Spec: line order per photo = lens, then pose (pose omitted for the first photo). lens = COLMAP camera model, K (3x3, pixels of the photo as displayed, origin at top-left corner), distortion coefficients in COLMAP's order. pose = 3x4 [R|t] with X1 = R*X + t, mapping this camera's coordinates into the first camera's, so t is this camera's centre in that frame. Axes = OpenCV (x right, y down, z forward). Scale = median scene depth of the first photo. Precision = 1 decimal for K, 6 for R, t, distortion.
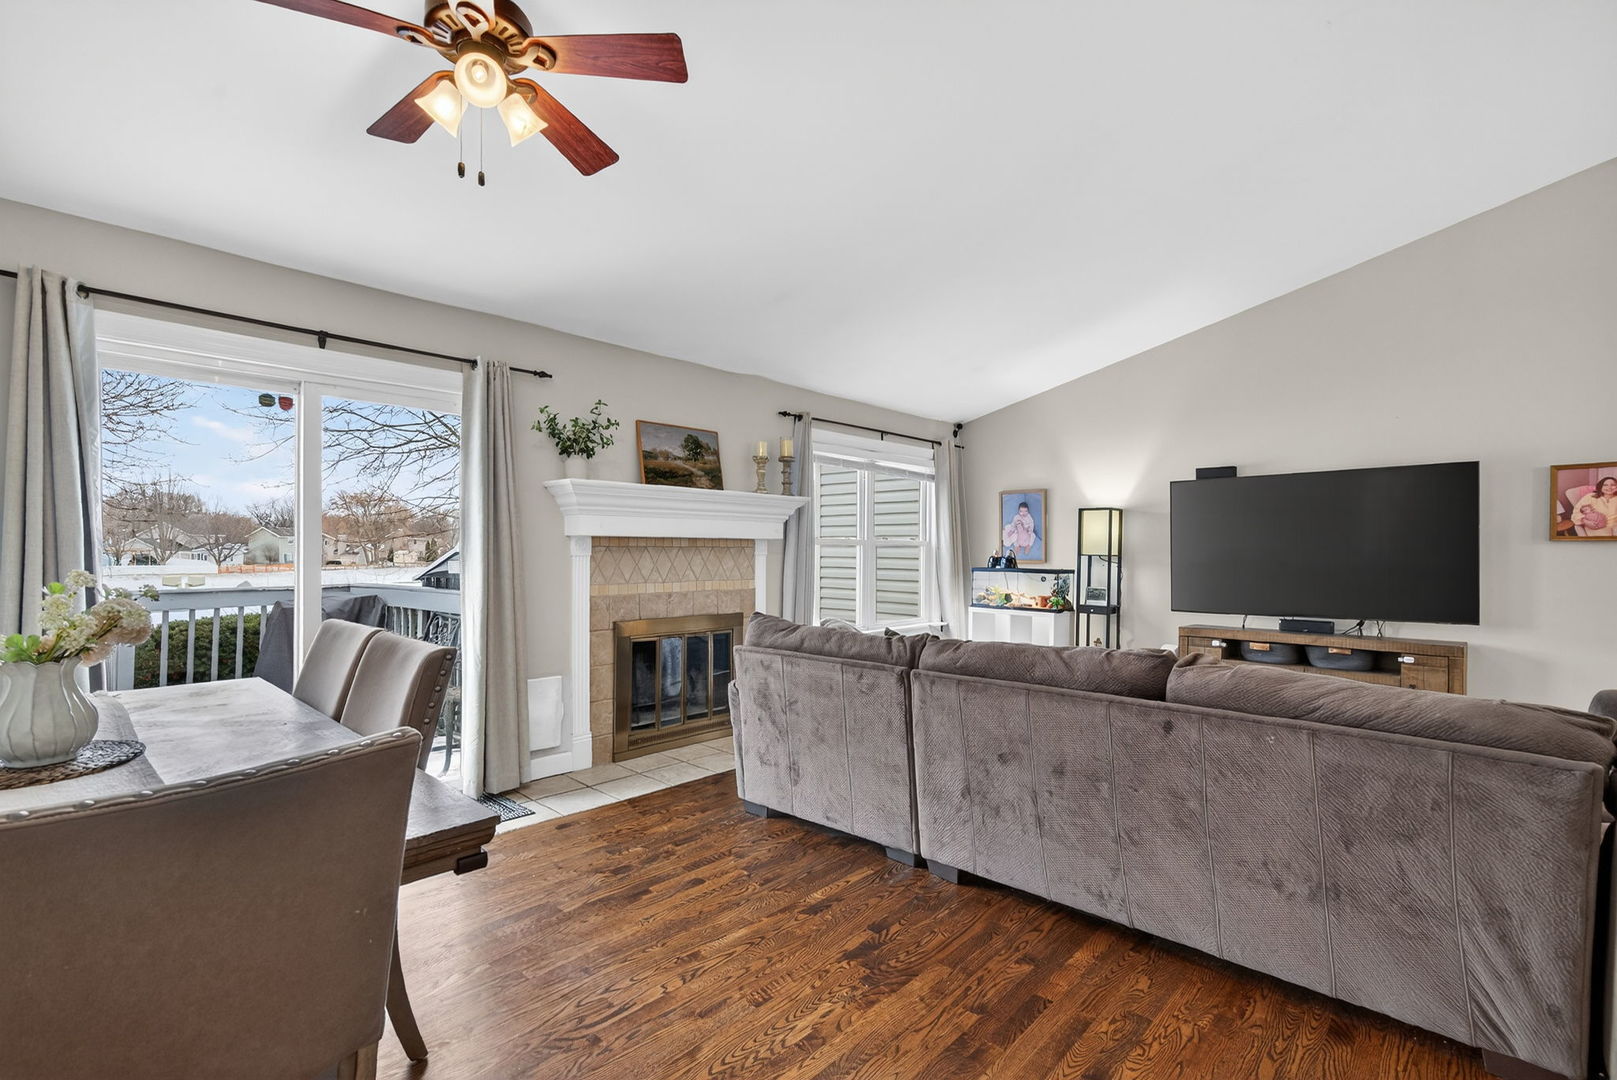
lens RADIAL K [[724.2, 0, 808.5], [0, 724.2, 540.0], [0, 0, 1]] dist [-0.000187, -0.000026]
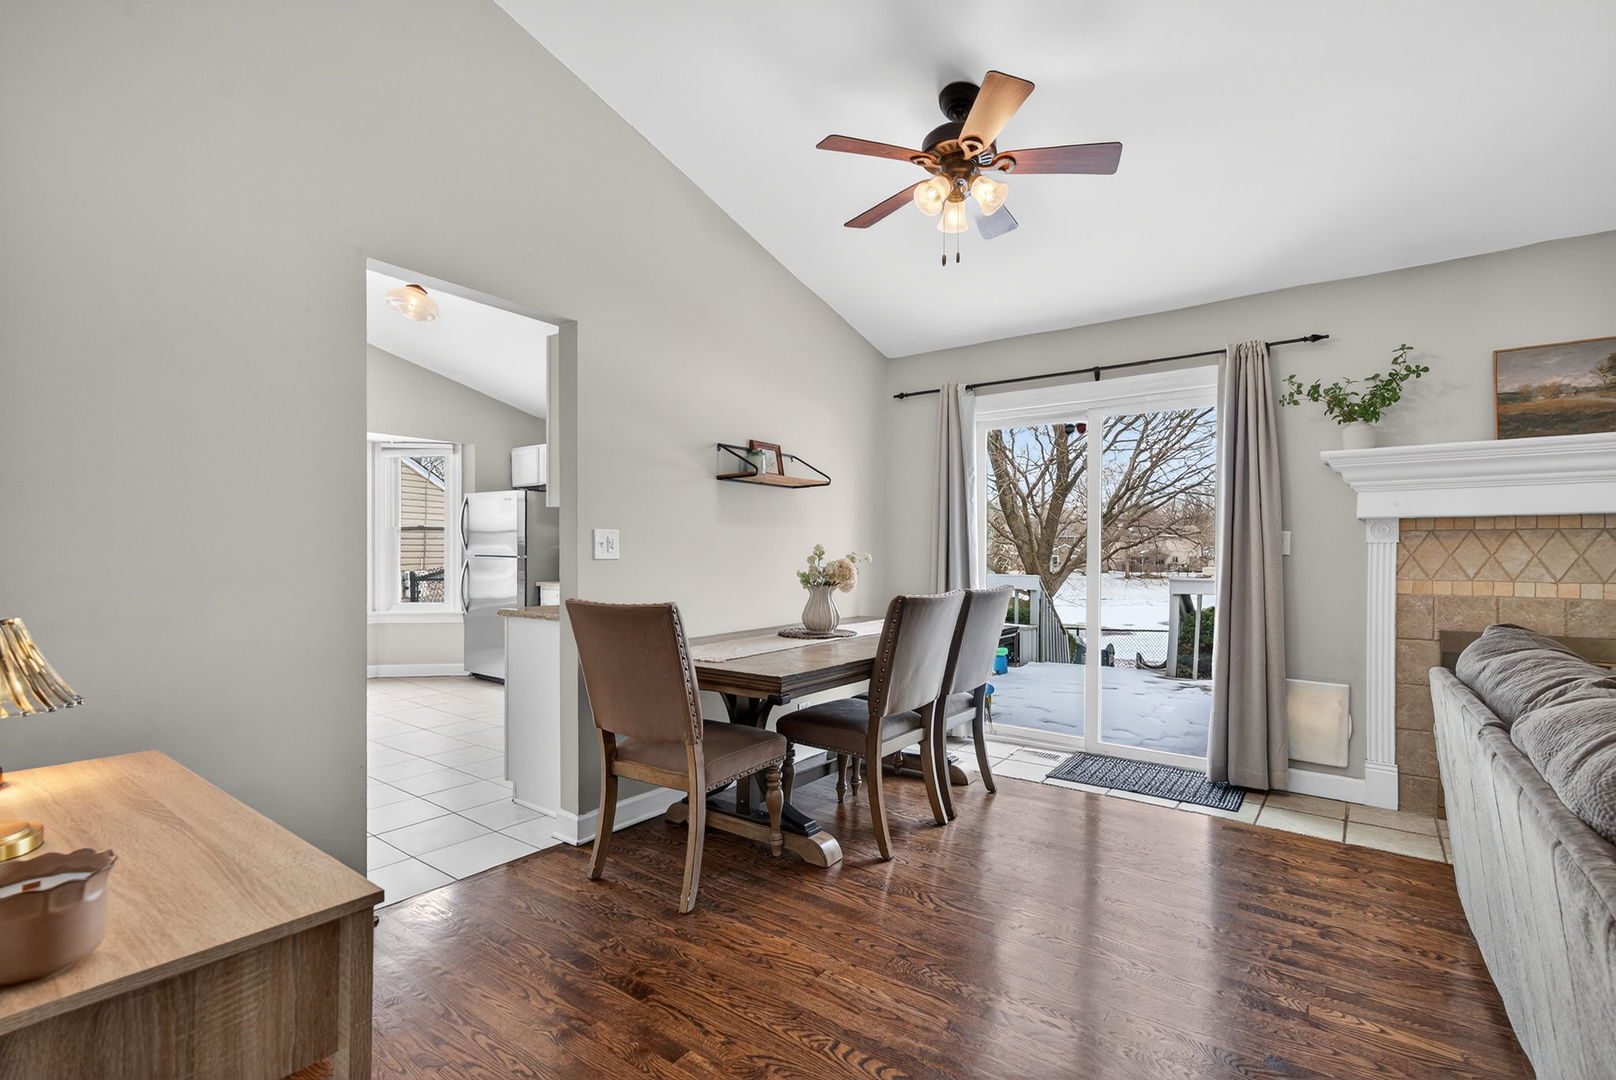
lens RADIAL K [[723.8, 0, 808.0], [0, 723.8, 540.0], [0, 0, 1]] dist [-0.000187, -0.000026]
pose [[0.118196, -0.018928, -0.992810, 0.412319], [0.012467, 0.999768, -0.017577, 0.024413], [0.992912, -0.010300, 0.118405, 0.268914]]
